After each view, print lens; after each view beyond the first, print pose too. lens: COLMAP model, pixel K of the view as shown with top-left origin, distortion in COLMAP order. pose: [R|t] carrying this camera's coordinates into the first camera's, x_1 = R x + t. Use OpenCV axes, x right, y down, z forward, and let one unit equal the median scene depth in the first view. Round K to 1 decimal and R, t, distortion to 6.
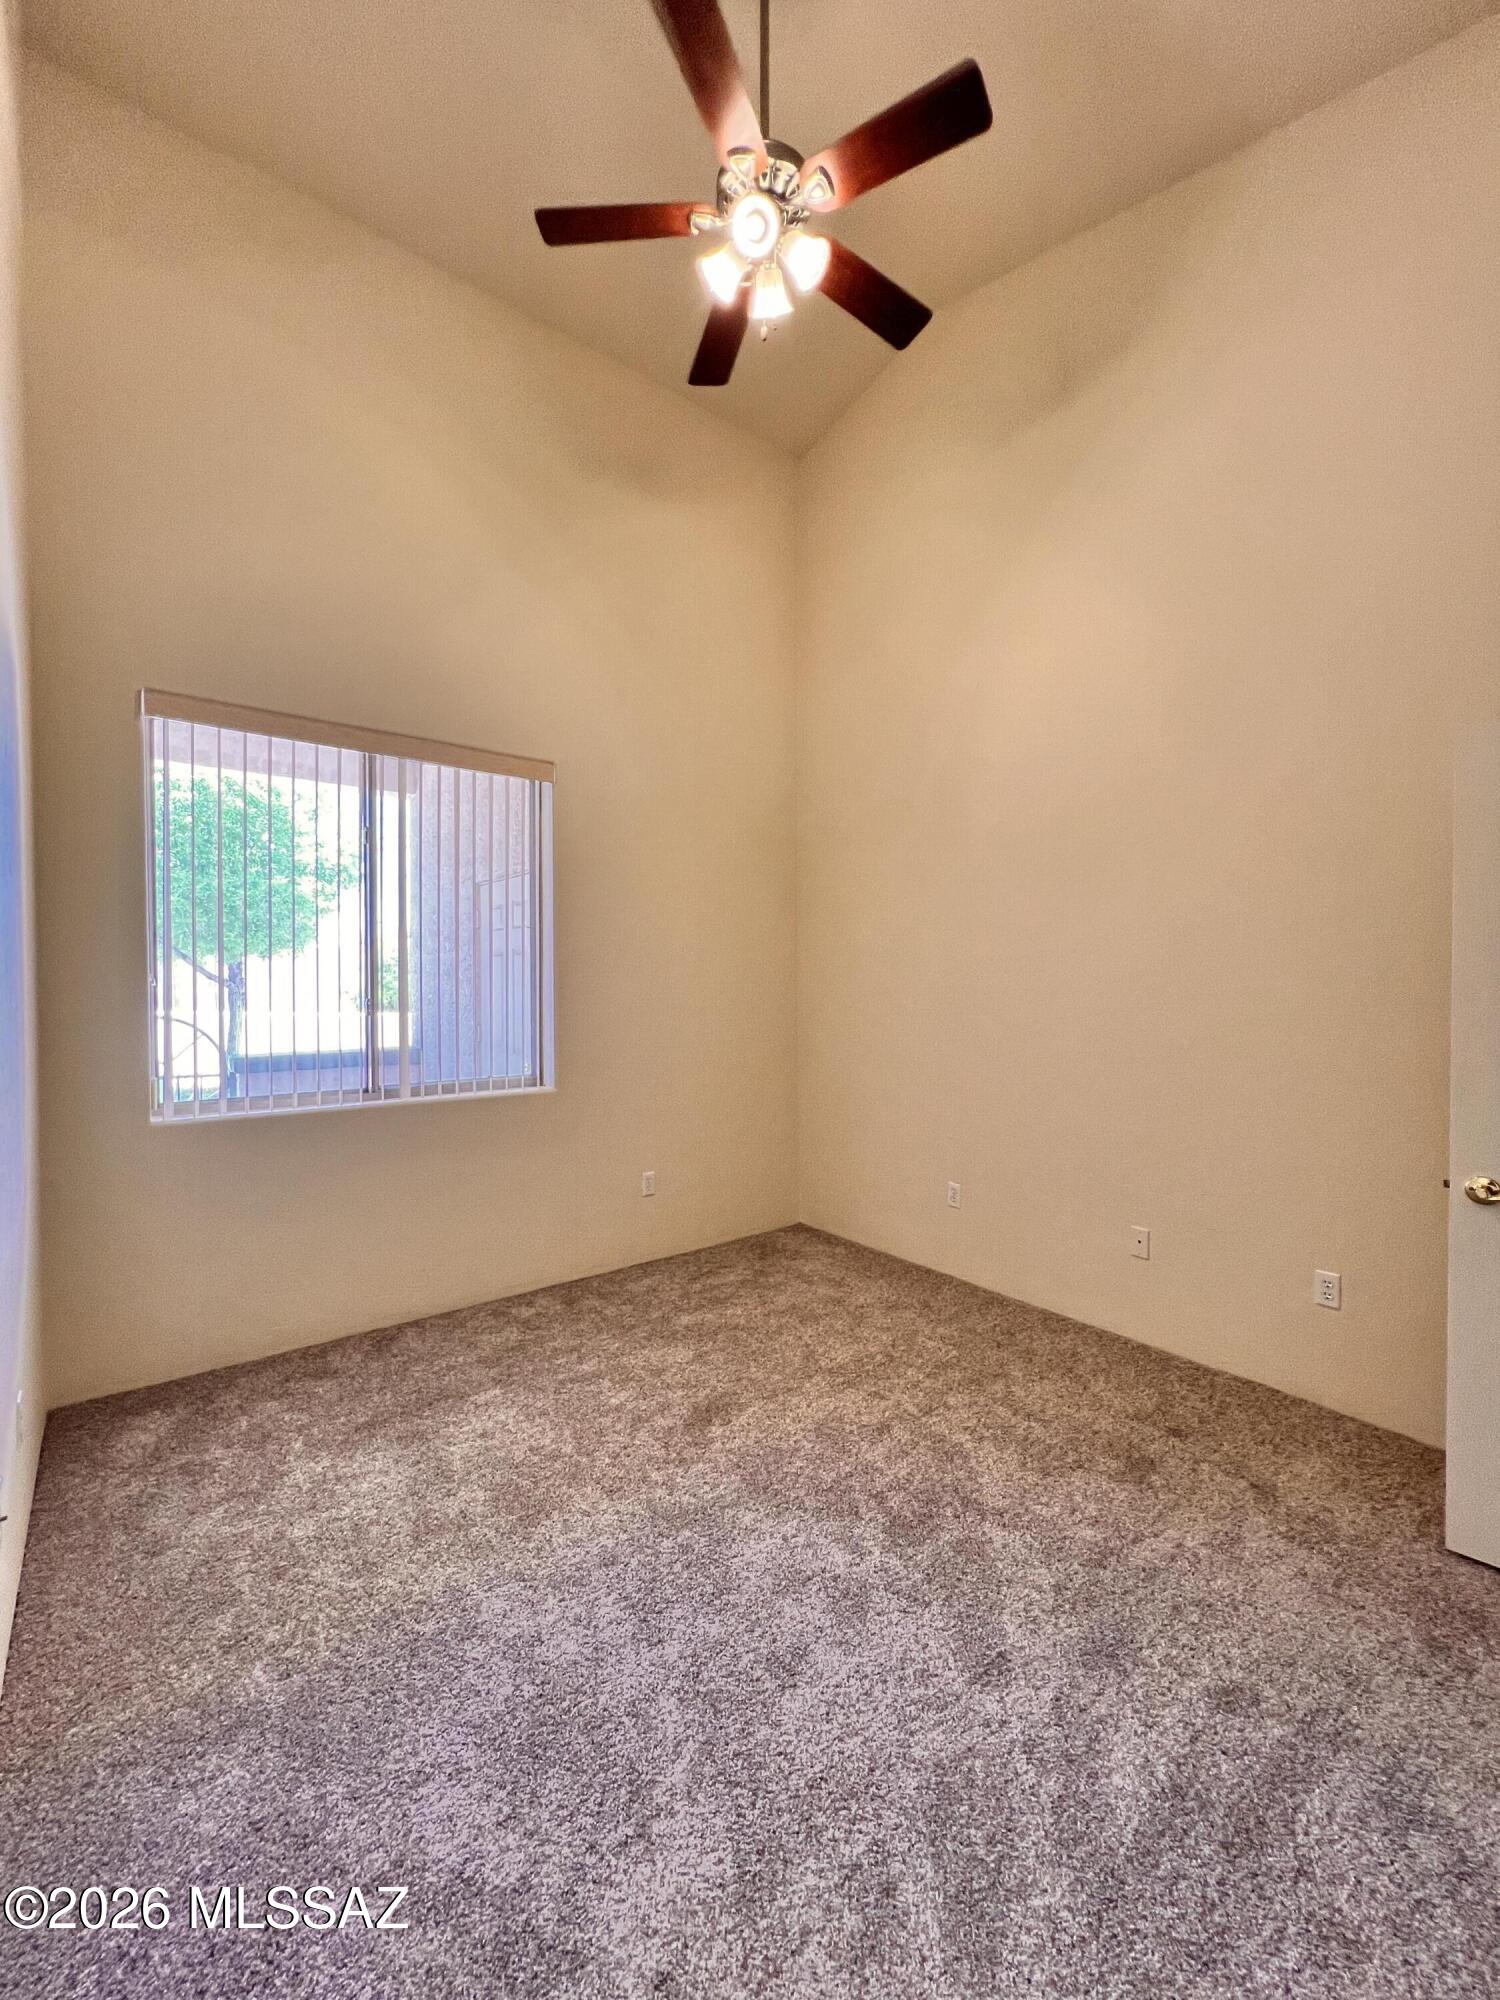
lens RADIAL K [[803.3, 0, 746.3], [0, 803.3, 997.2], [0, 0, 1]] dist [-0.001241, 0.000257]
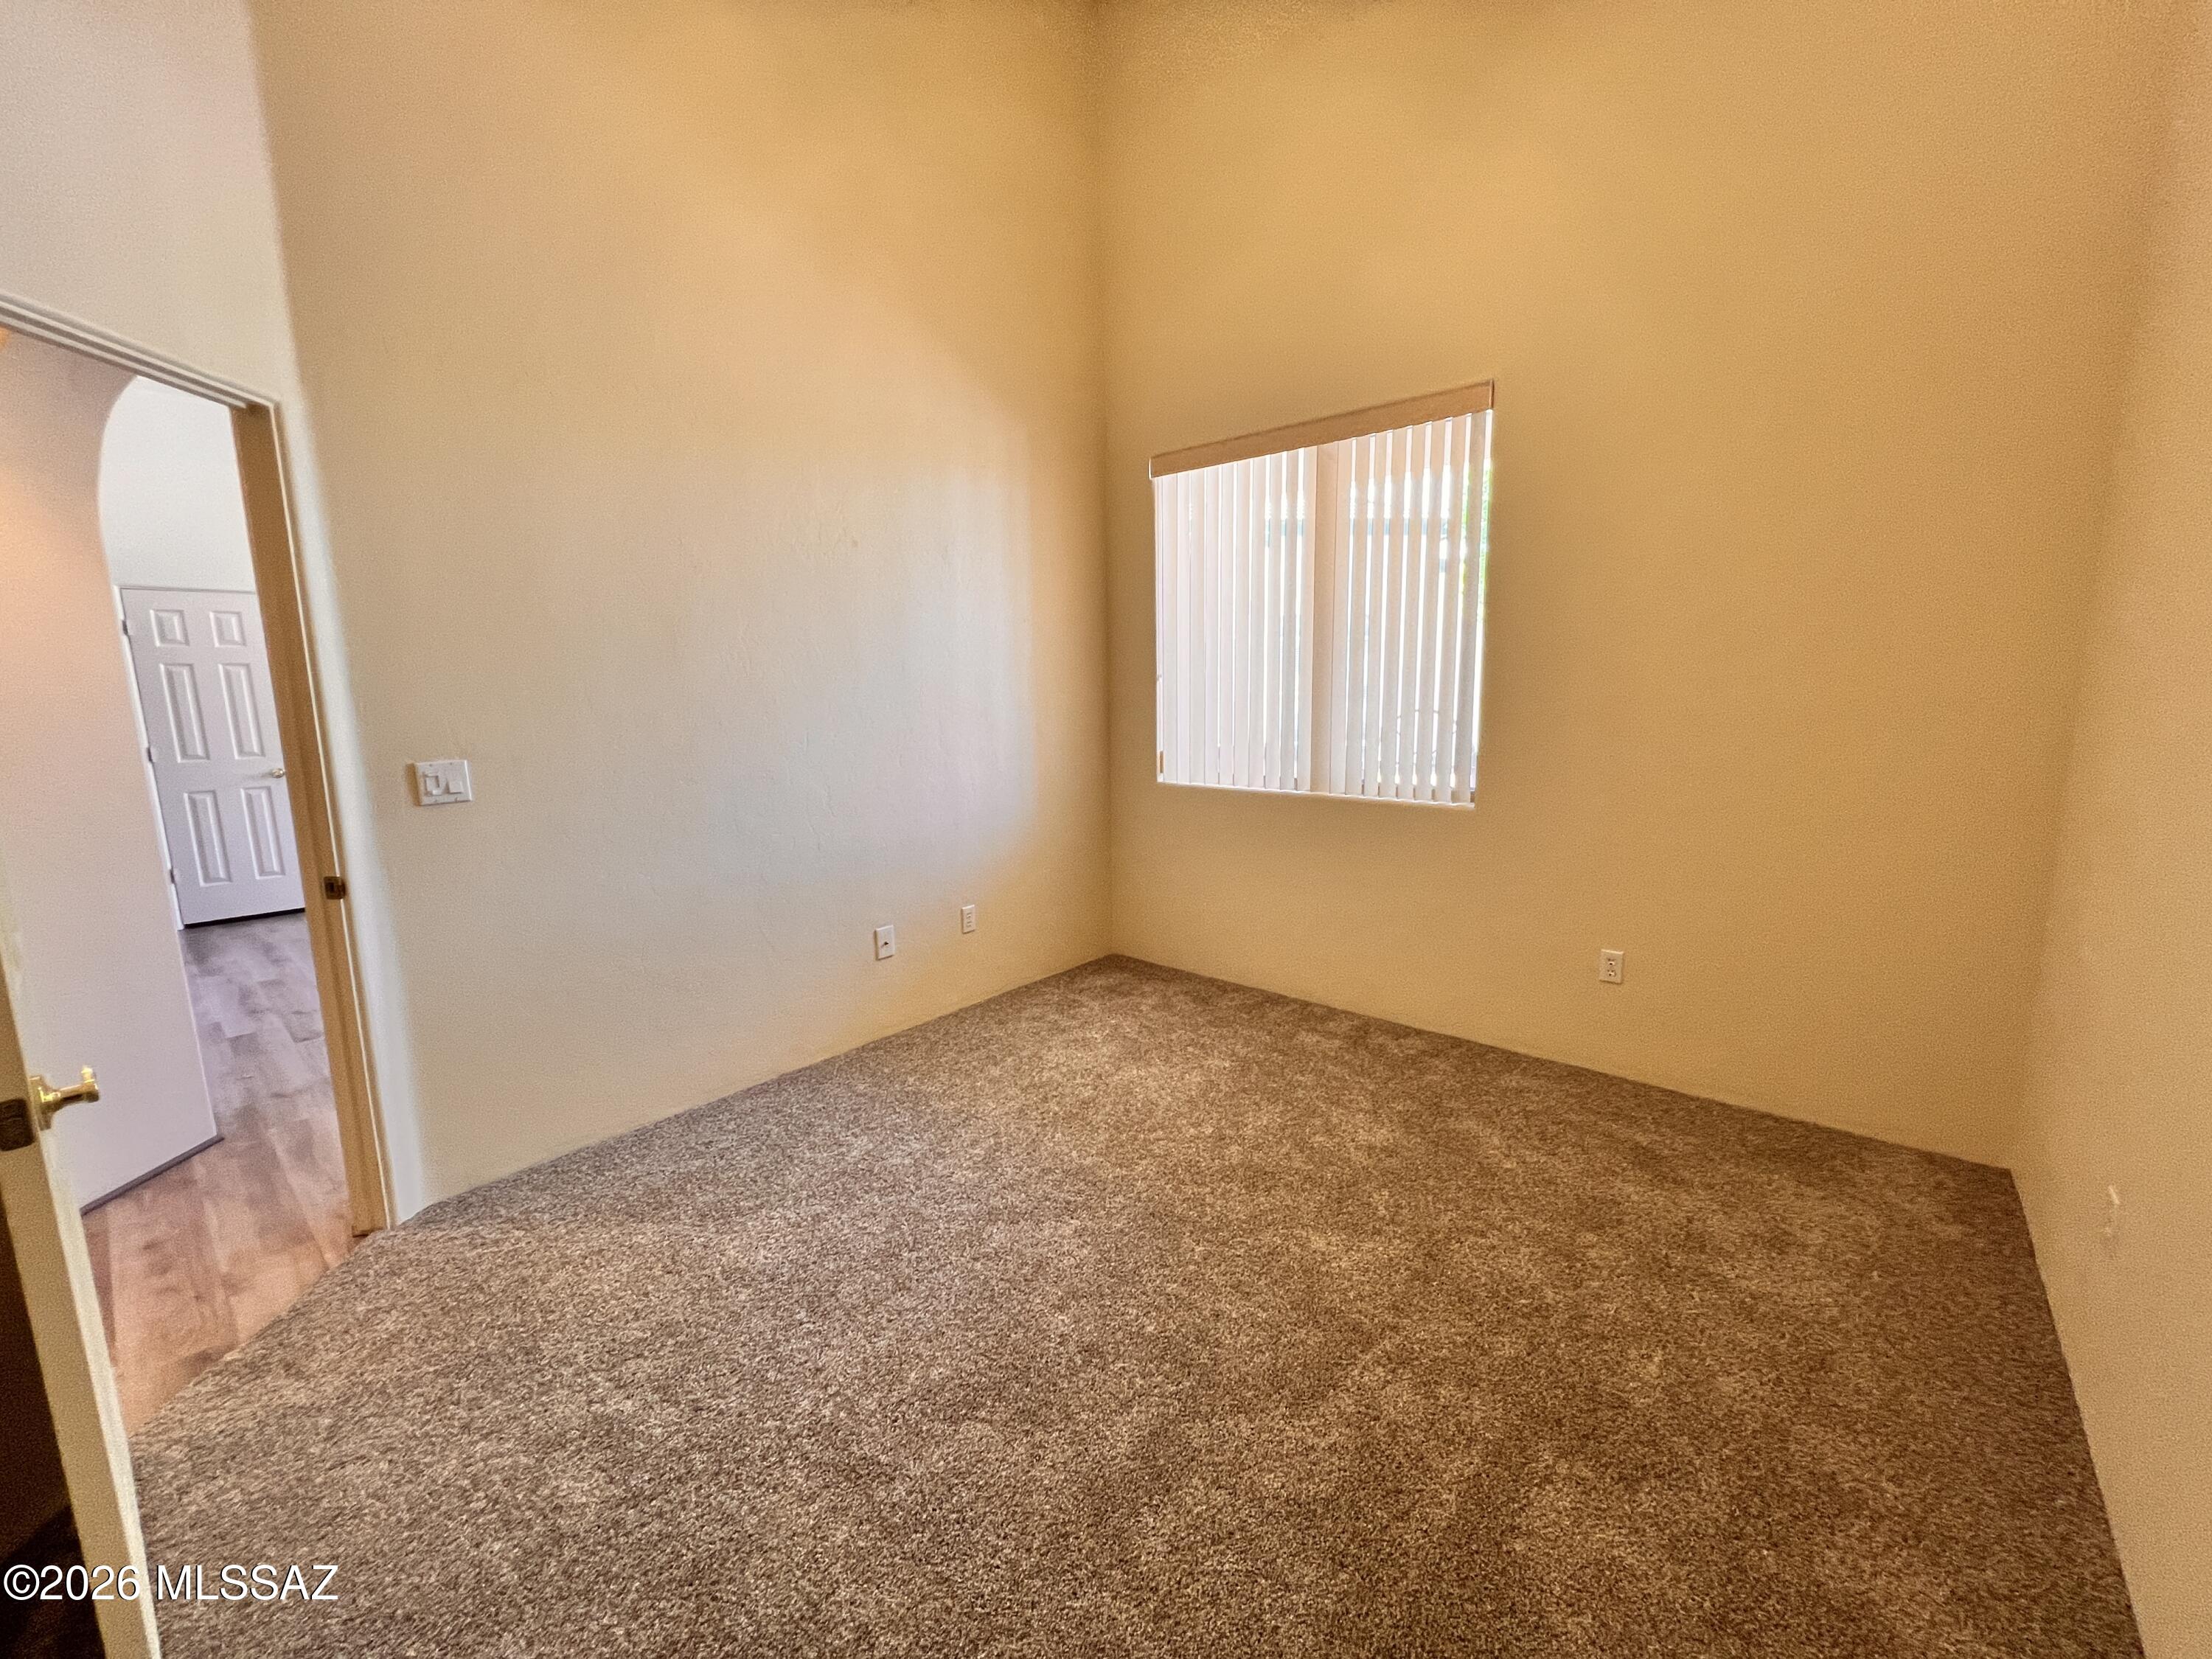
lens RADIAL K [[888.5, 0, 1103.5], [0, 888.5, 831.7], [0, 0, 1]] dist [-0.001241, 0.000257]
pose [[0.180018, 0.150352, -0.972105, 0.696912], [-0.006256, 0.988405, 0.151714, 0.006620], [0.983643, -0.021230, 0.178871, 0.581182]]
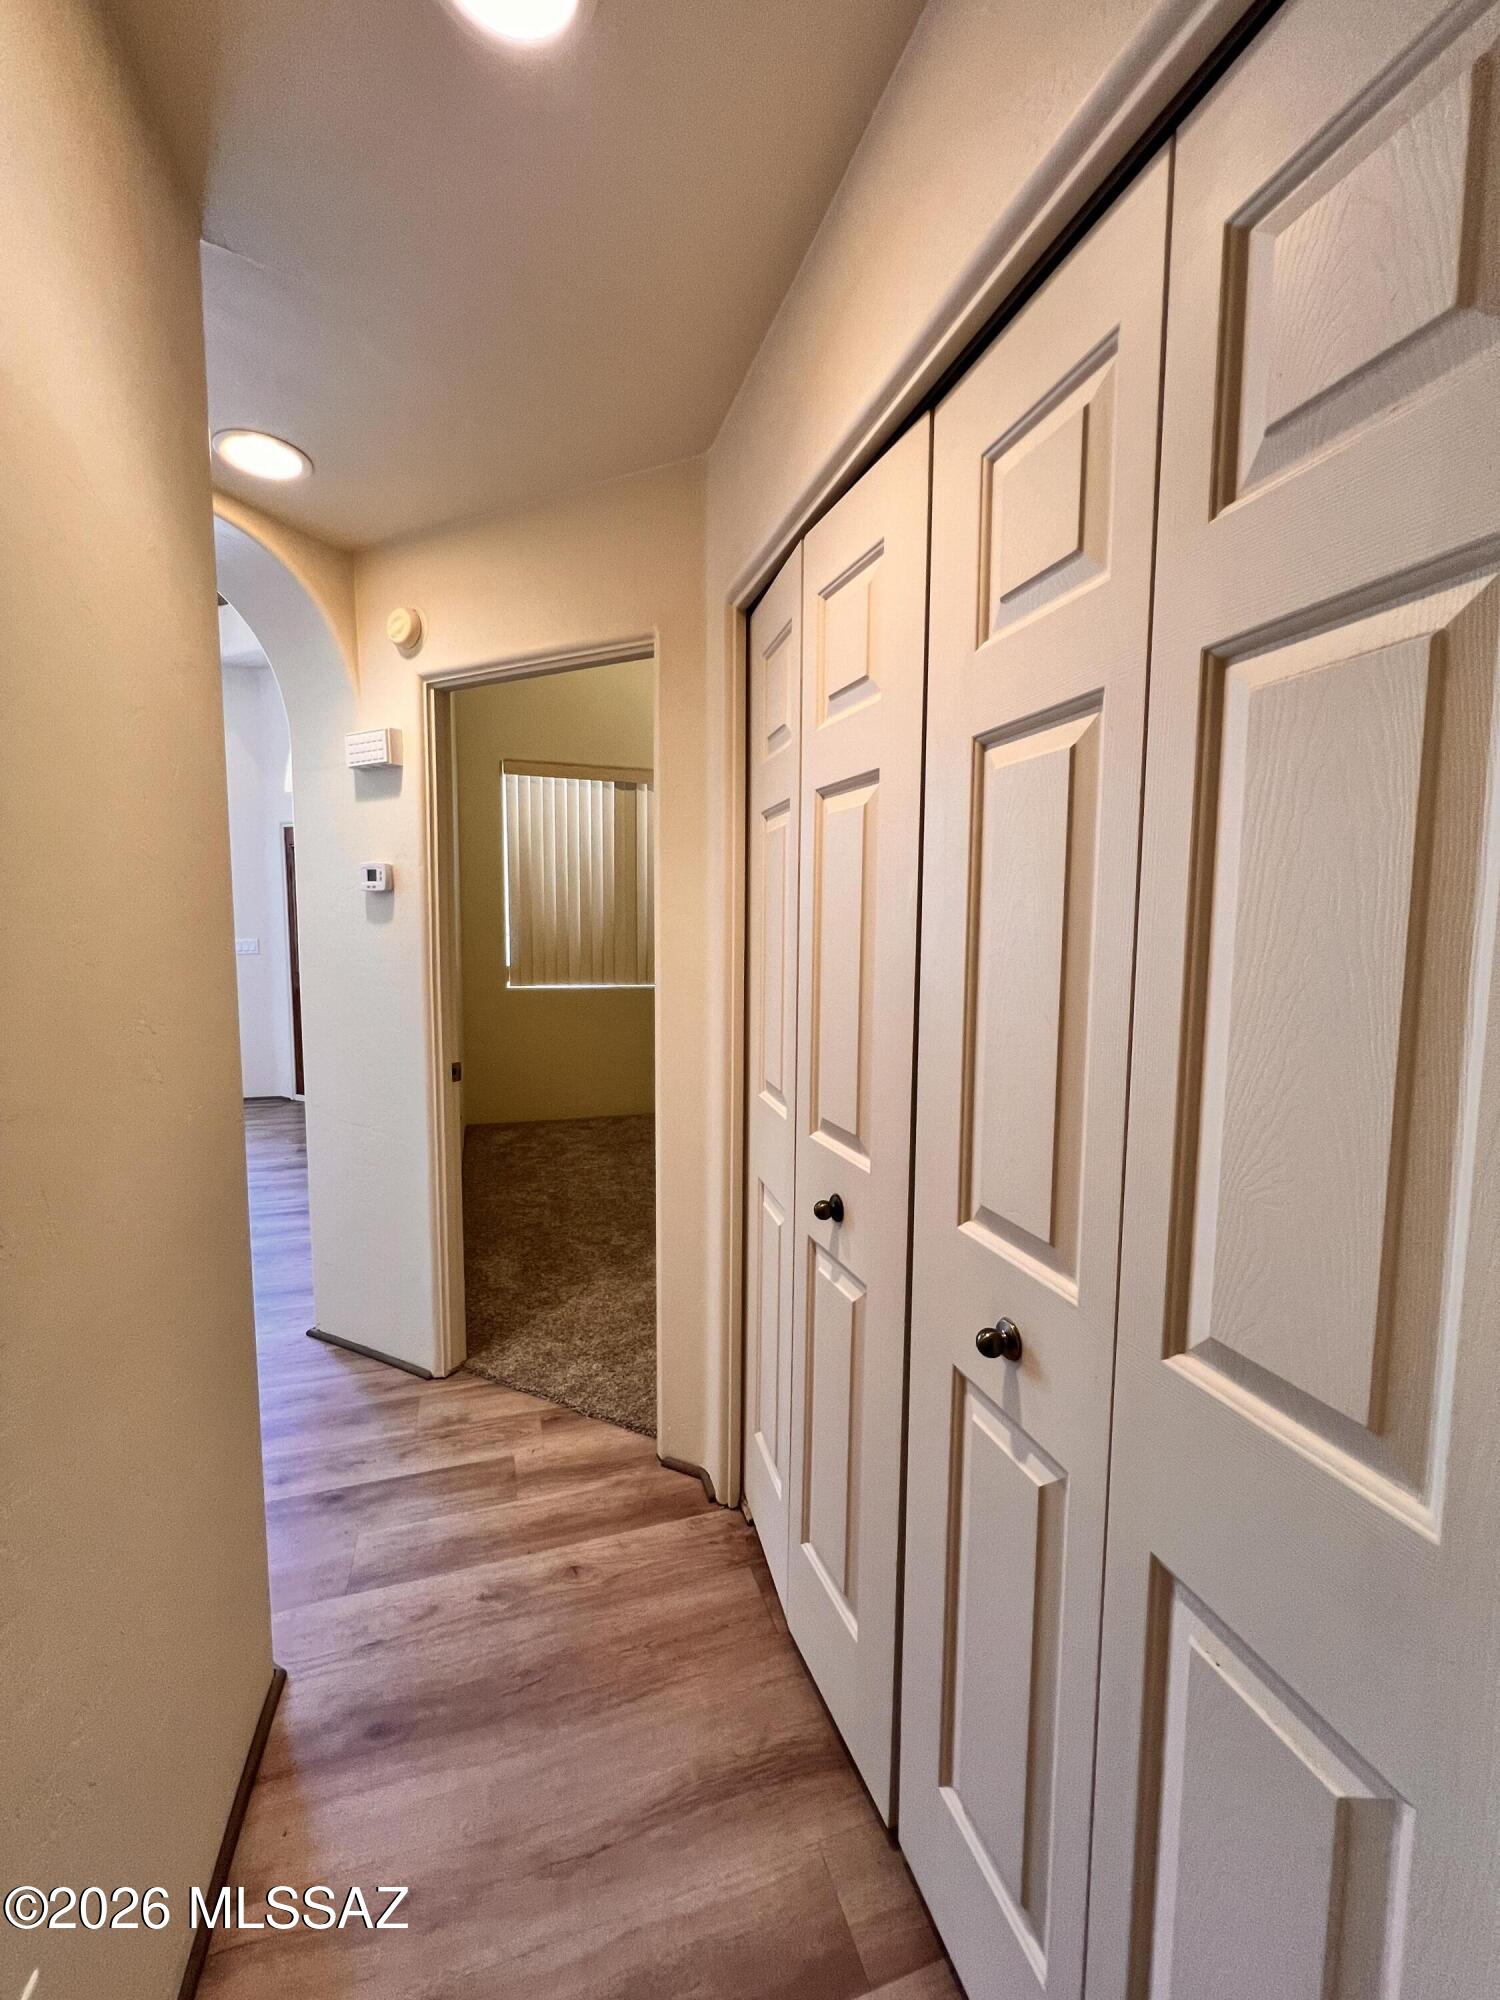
lens RADIAL K [[803.3, 0, 749.3], [0, 803.3, 996.8], [0, 0, 1]] dist [-0.001241, 0.000257]
pose [[0.941422, 0.037265, -0.335164, 0.420509], [-0.011320, 0.996808, 0.079032, 0.015695], [0.337039, -0.070608, 0.938839, -0.568228]]
